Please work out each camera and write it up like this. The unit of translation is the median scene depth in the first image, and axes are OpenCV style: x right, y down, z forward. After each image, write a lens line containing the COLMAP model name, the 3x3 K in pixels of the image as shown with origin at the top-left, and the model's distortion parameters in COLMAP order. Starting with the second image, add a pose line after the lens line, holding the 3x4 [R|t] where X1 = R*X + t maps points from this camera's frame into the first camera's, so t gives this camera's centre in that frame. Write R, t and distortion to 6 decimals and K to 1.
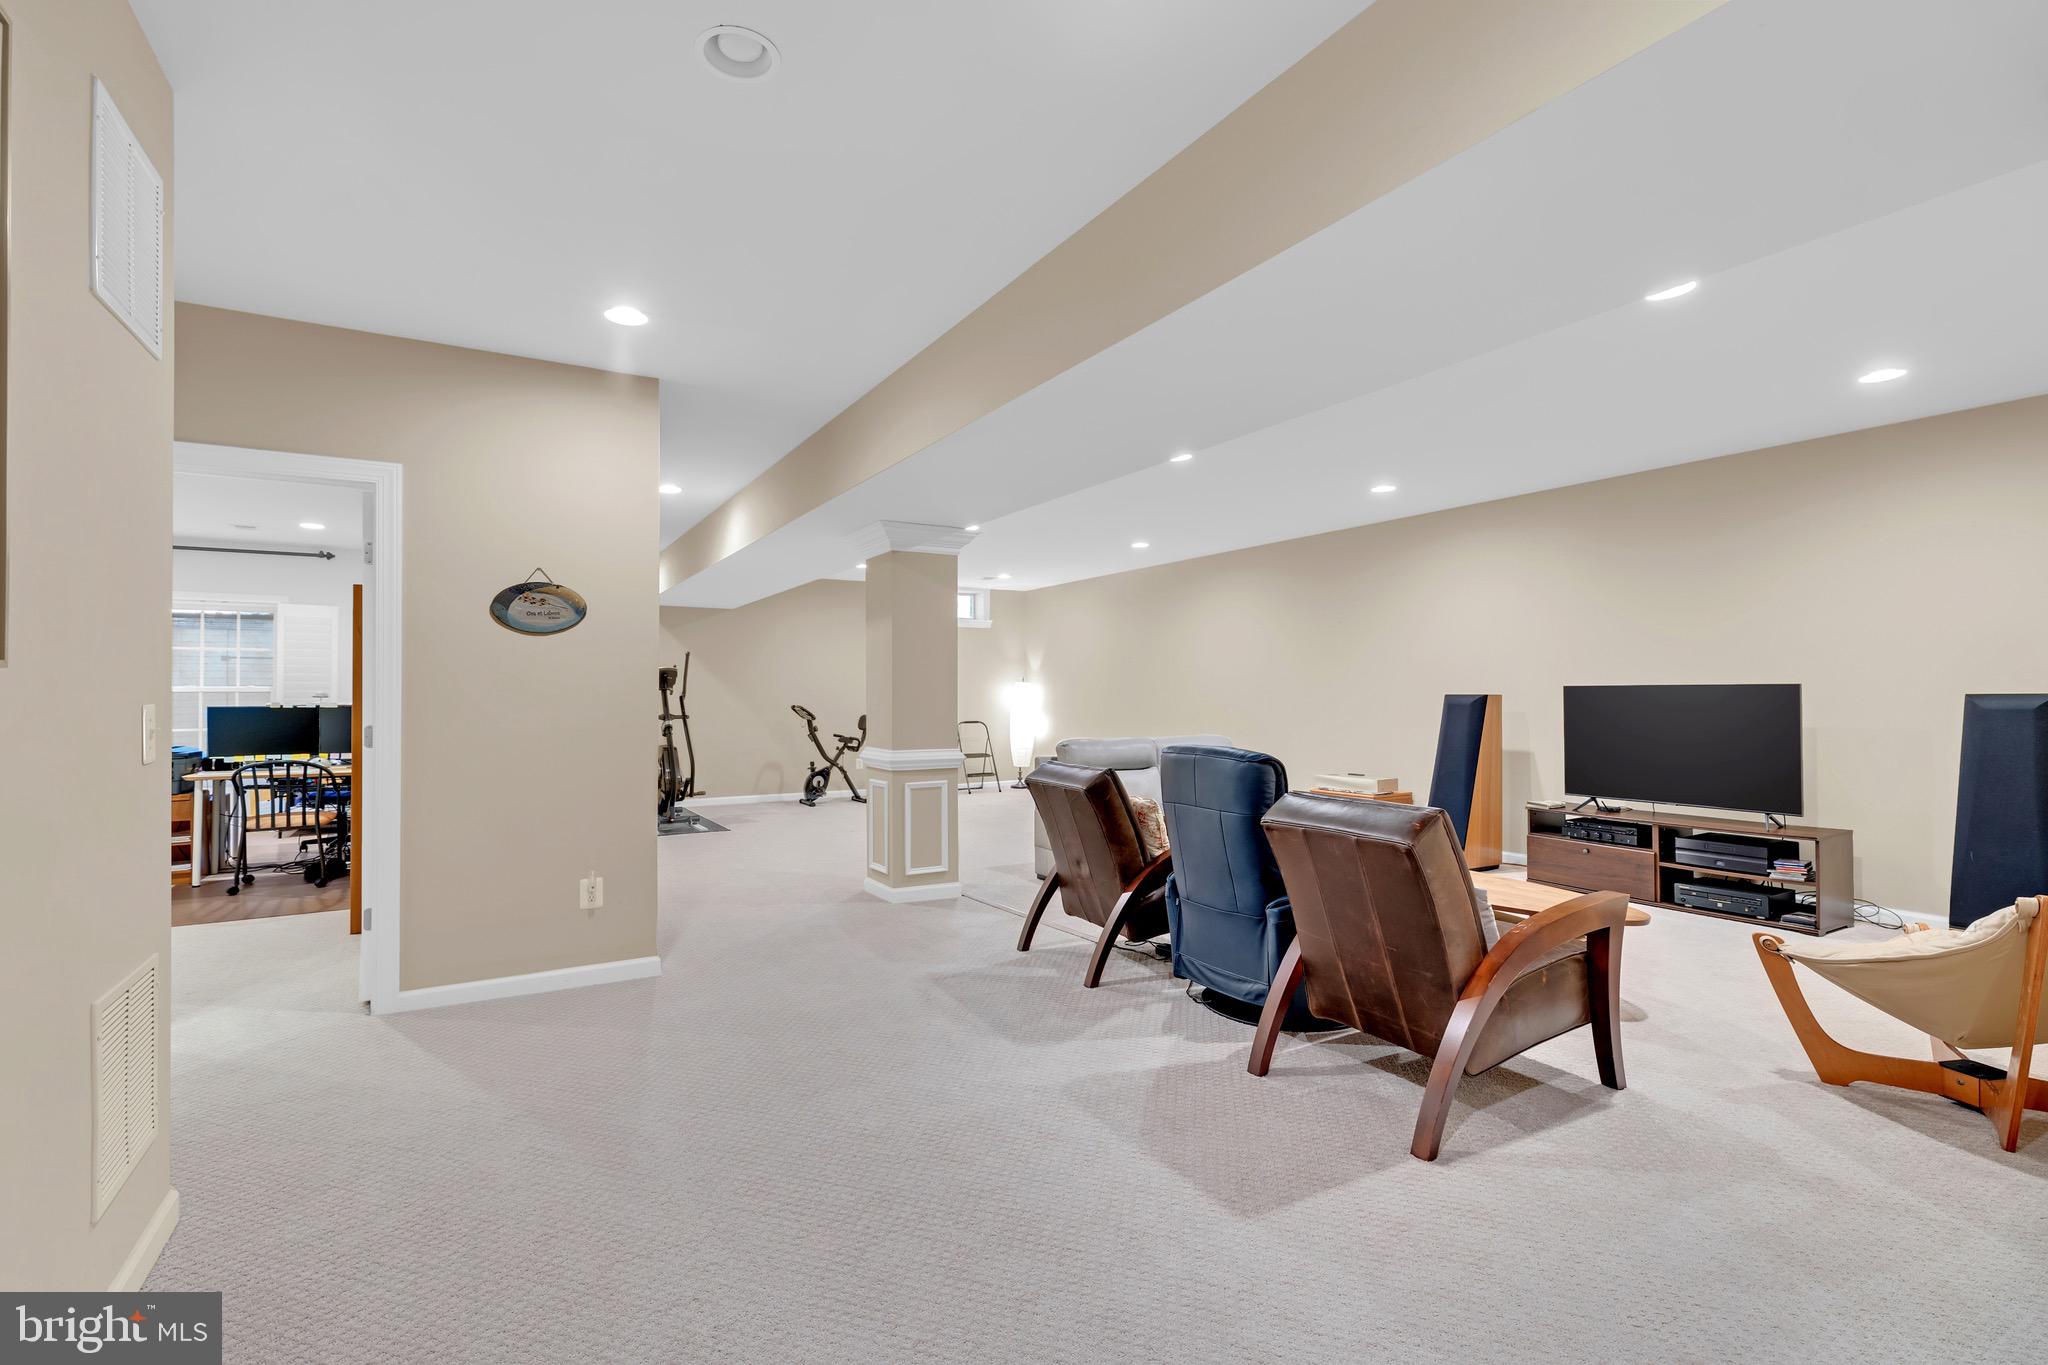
lens RADIAL K [[933.9, 0, 1013.5], [0, 933.9, 688.5], [0, 0, 1]] dist [0.003762, 0.000363]
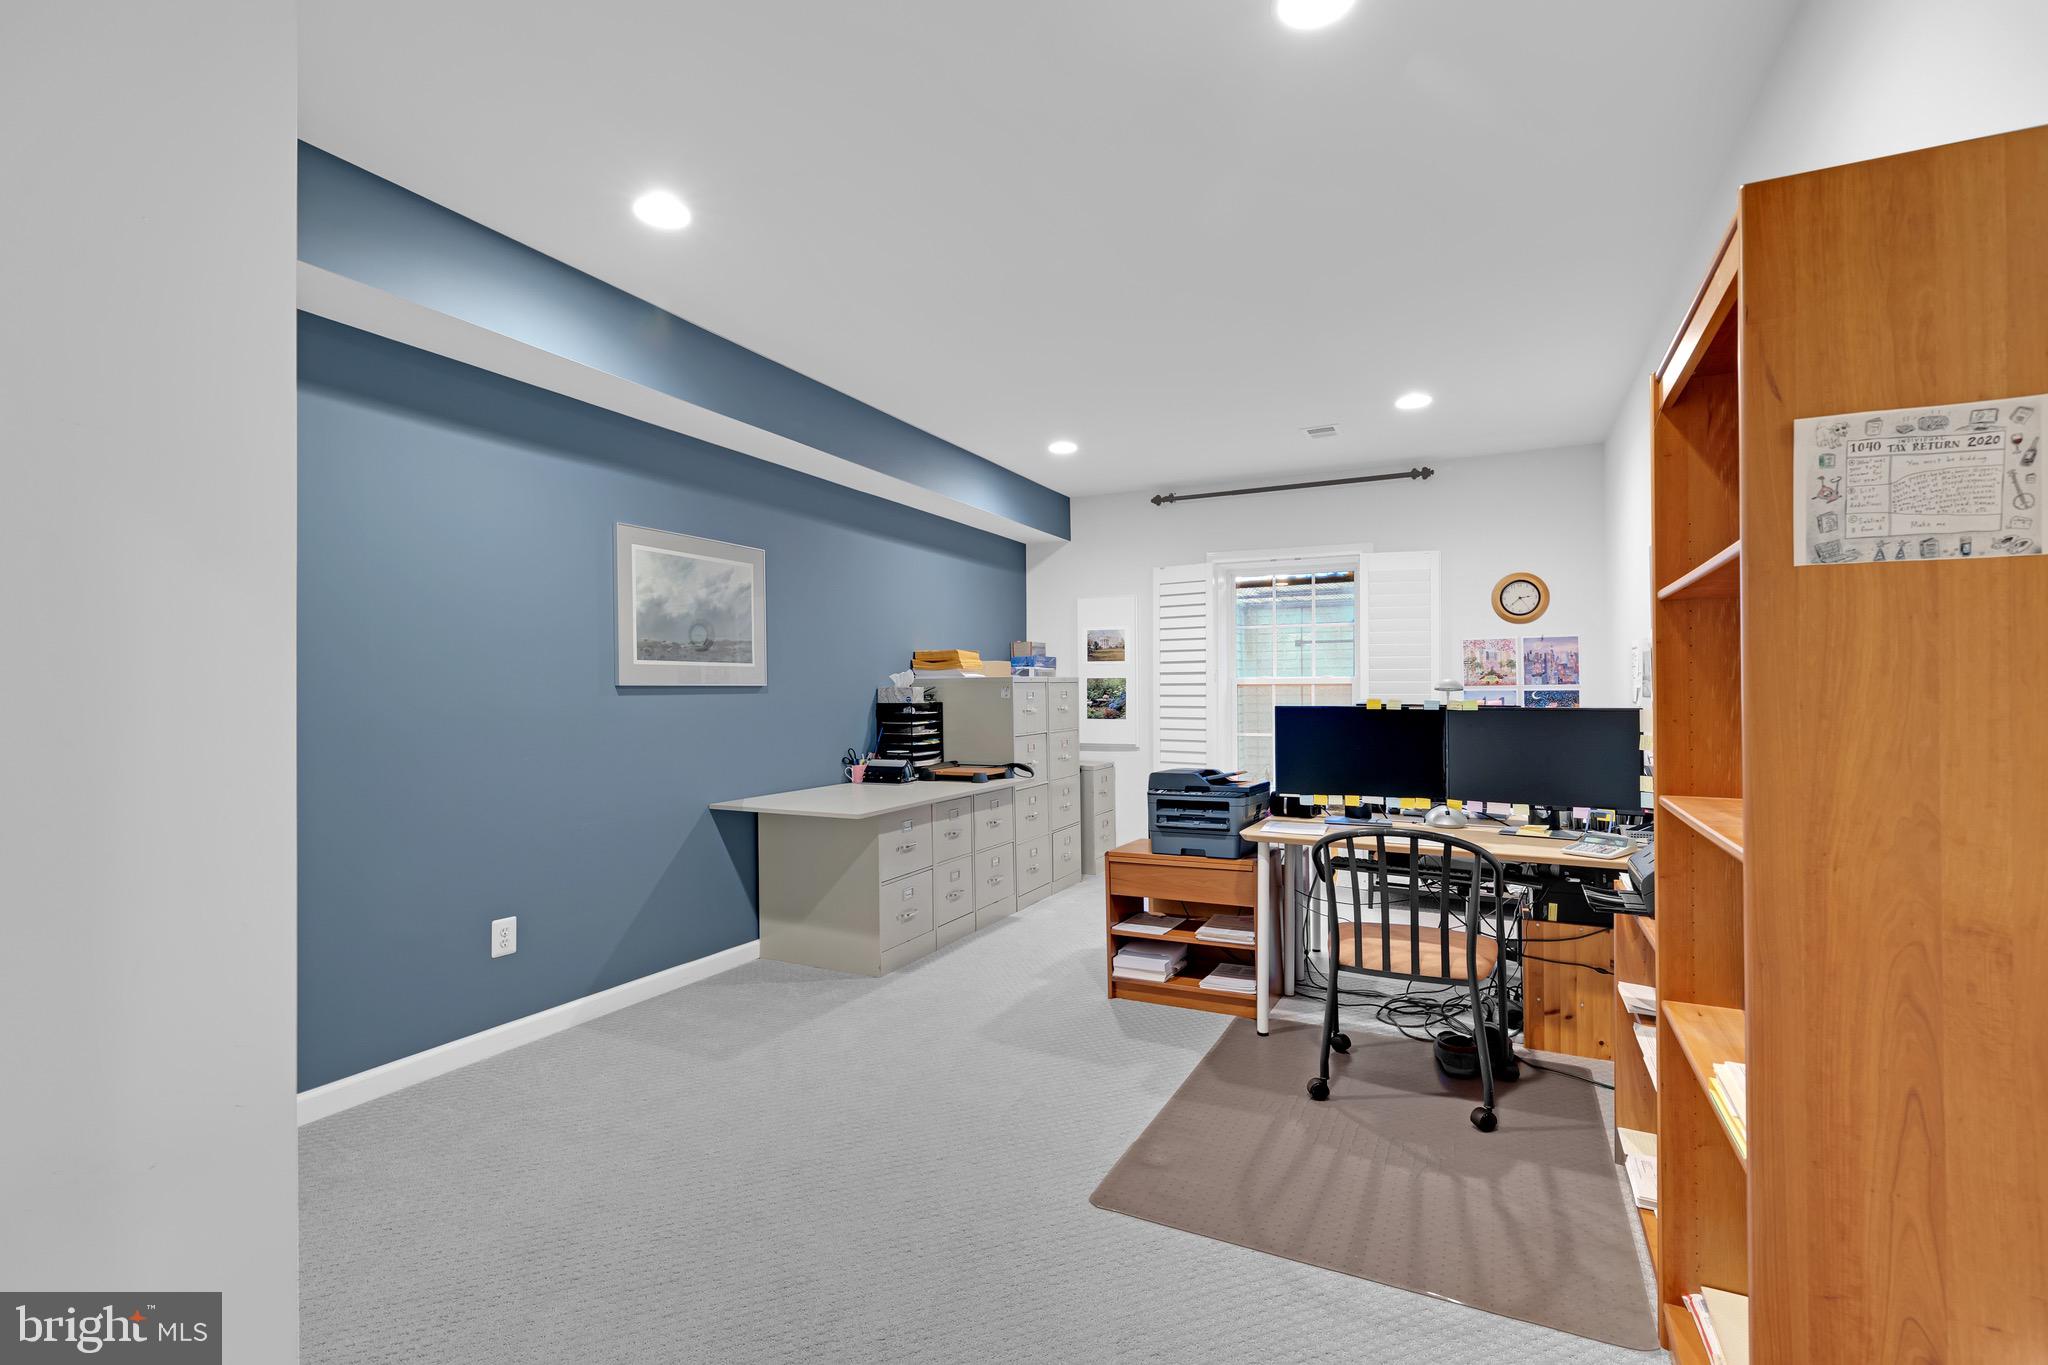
lens RADIAL K [[933.9, 0, 1013.5], [0, 933.9, 688.5], [0, 0, 1]] dist [0.003762, 0.000363]
pose [[0.543165, -0.007901, -0.839589, -0.455875], [0.010369, 0.999943, -0.002702, 0.007978], [0.839562, -0.007238, 0.543216, 0.541167]]
